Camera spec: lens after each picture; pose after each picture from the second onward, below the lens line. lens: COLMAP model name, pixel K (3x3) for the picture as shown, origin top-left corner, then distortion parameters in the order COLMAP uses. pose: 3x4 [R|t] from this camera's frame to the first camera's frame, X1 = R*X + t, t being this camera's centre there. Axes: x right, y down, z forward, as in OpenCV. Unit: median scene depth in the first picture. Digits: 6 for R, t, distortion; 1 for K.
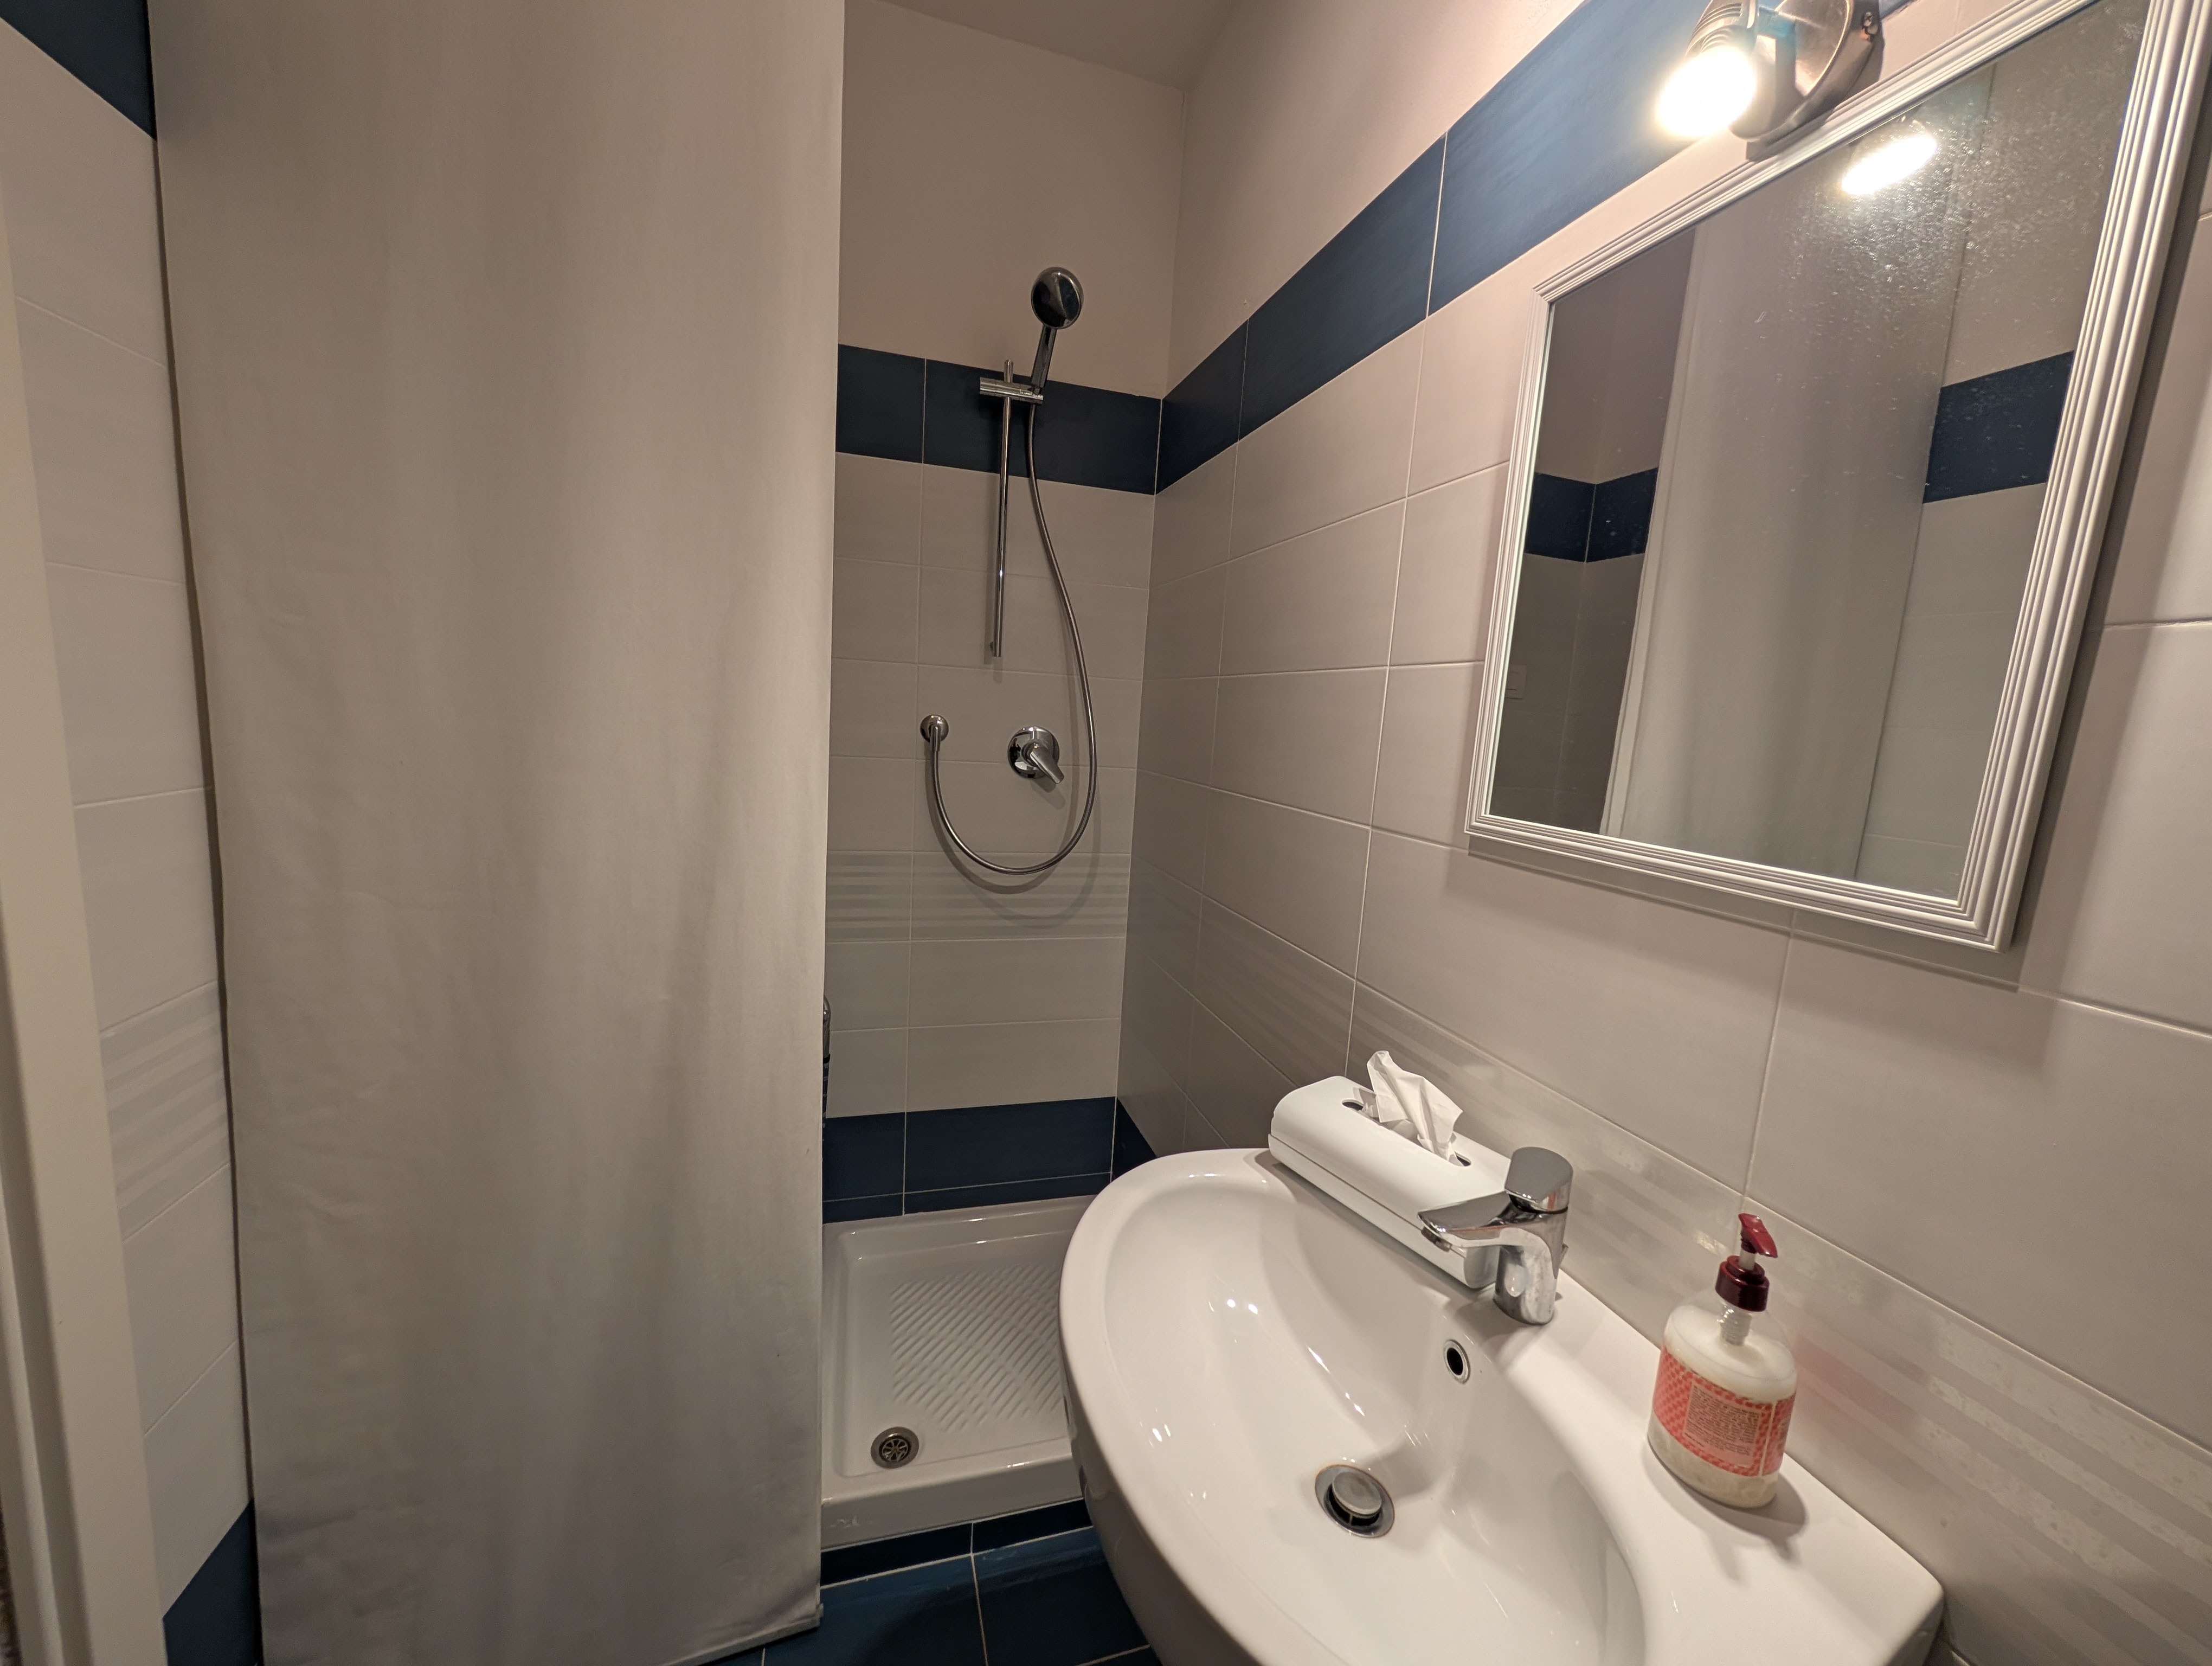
lens RADIAL K [[835.1, 0, 1097.6], [0, 835.1, 828.8], [0, 0, 1]] dist [-0.003185, 0.000432]
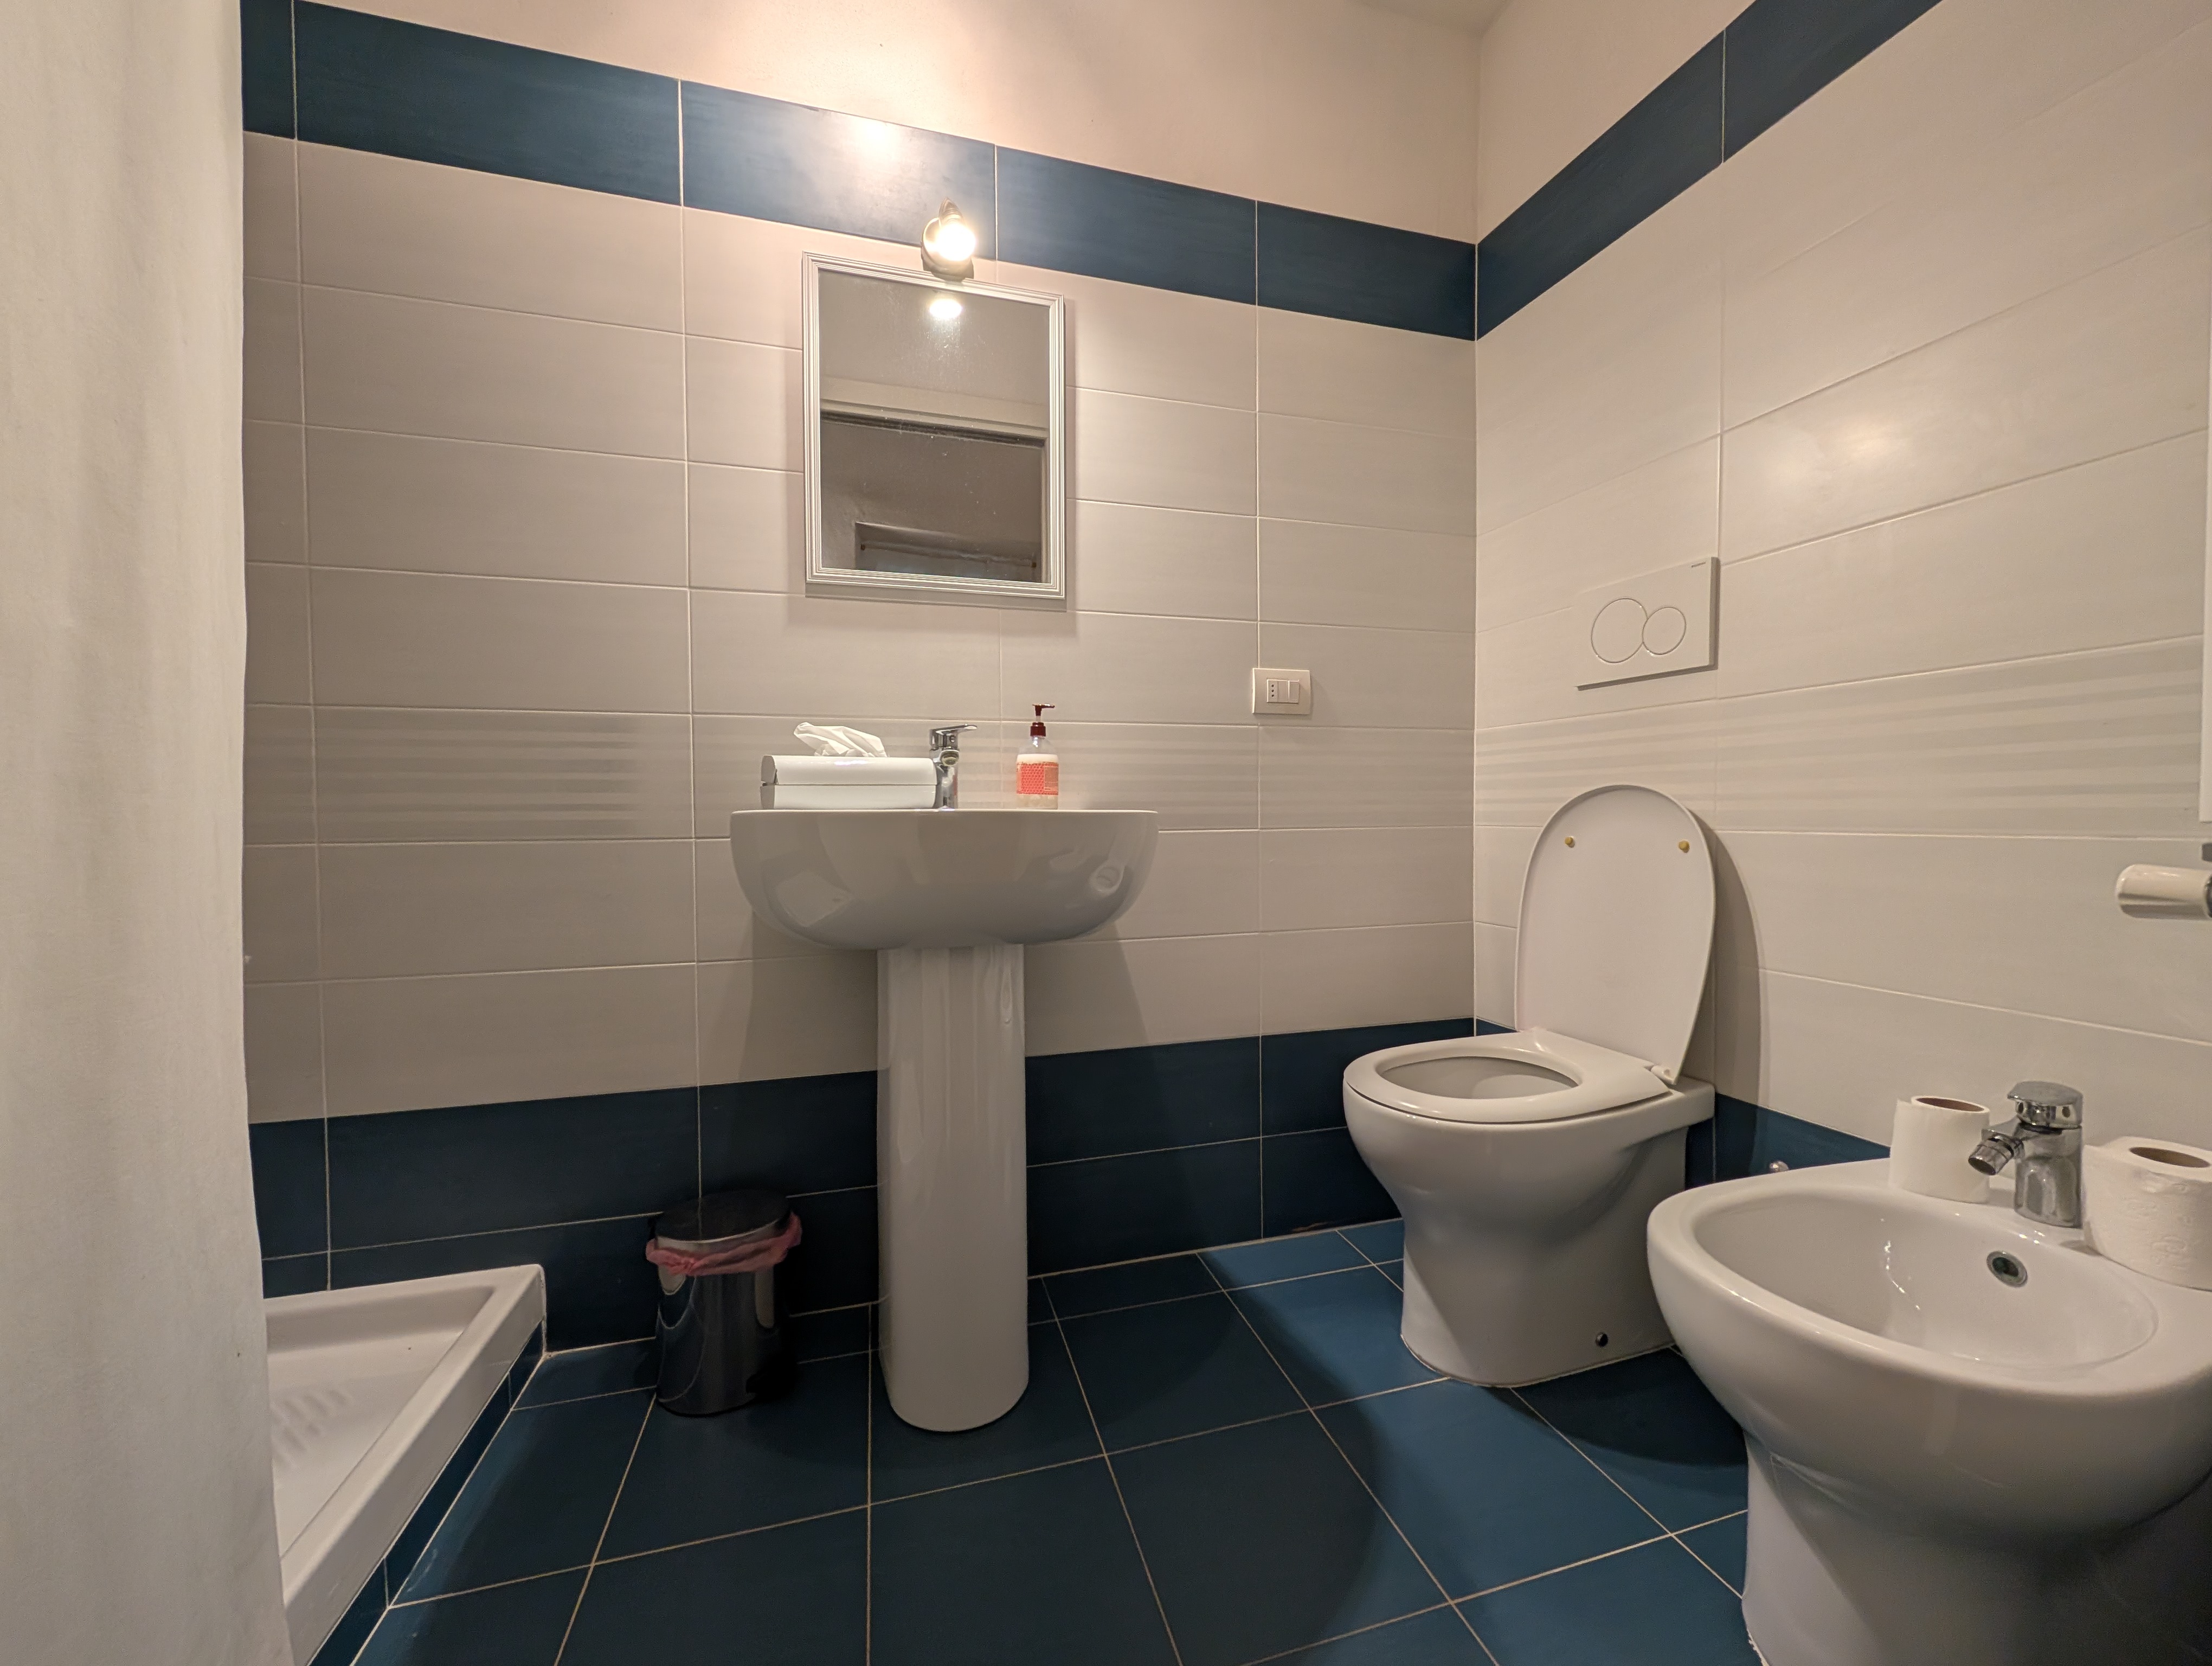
lens RADIAL K [[835.1, 0, 1103.2], [0, 835.1, 833.5], [0, 0, 1]] dist [-0.003185, 0.000432]
pose [[0.014458, -0.085237, 0.996256, -1.132053], [0.139746, 0.986753, 0.082396, 0.414409], [-0.990082, 0.138031, 0.026178, 0.470828]]
